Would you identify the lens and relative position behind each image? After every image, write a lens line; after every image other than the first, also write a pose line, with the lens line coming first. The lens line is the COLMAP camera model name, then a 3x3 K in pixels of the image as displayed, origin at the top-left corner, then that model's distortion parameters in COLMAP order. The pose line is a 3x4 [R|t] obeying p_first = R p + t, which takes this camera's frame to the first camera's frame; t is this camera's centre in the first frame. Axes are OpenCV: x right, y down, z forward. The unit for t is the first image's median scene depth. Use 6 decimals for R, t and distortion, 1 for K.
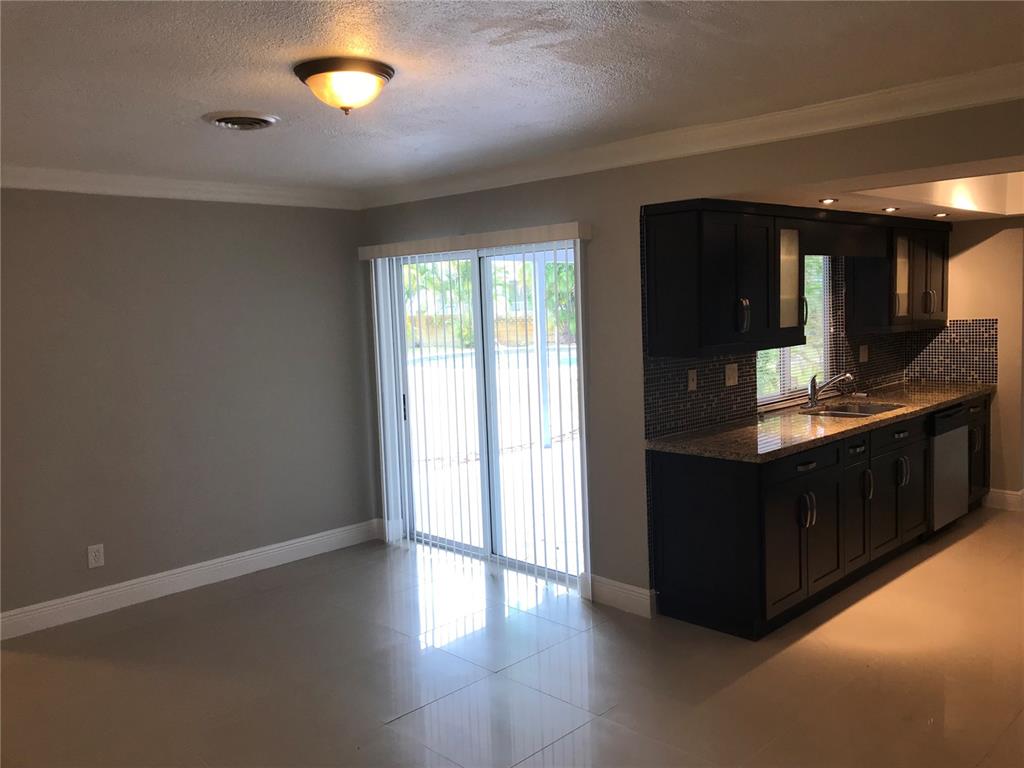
lens RADIAL K [[848.9, 0, 510.4], [0, 848.9, 384.9], [0, 0, 1]] dist [0.019993, -0.006272]
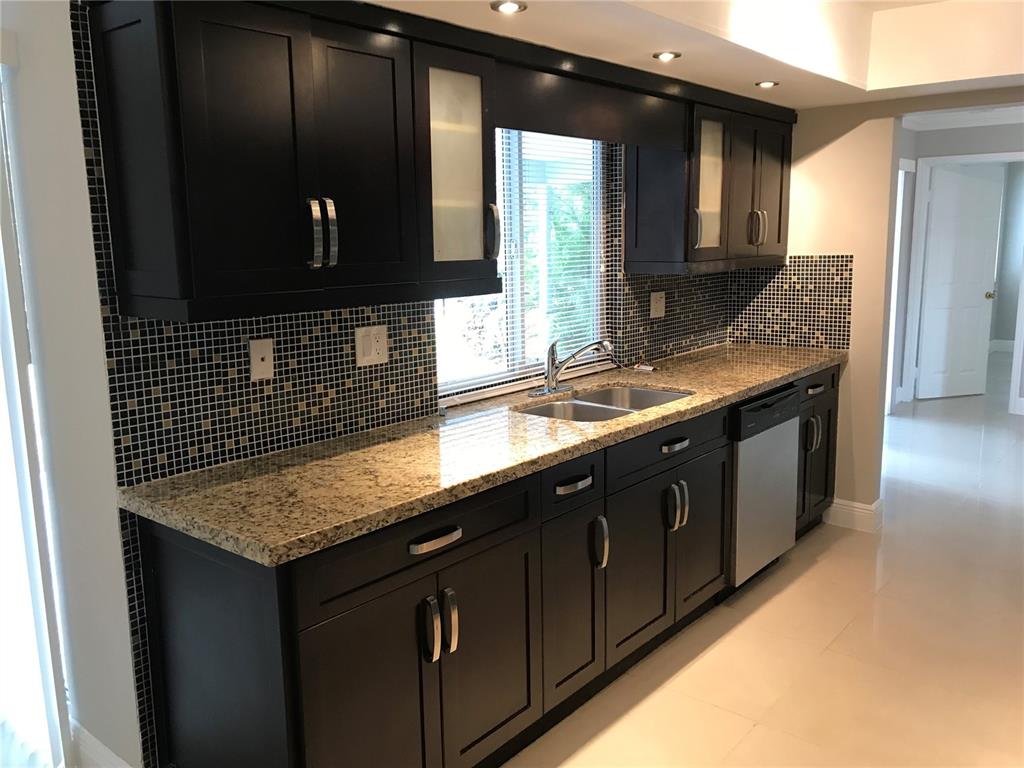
lens RADIAL K [[848.9, 0, 511.3], [0, 848.9, 386.4], [0, 0, 1]] dist [0.019993, -0.006272]
pose [[0.995055, 0.002281, 0.099300, 0.265159], [-0.010022, 0.996940, 0.077530, -0.026213], [-0.098819, -0.078142, 0.992033, 0.394862]]
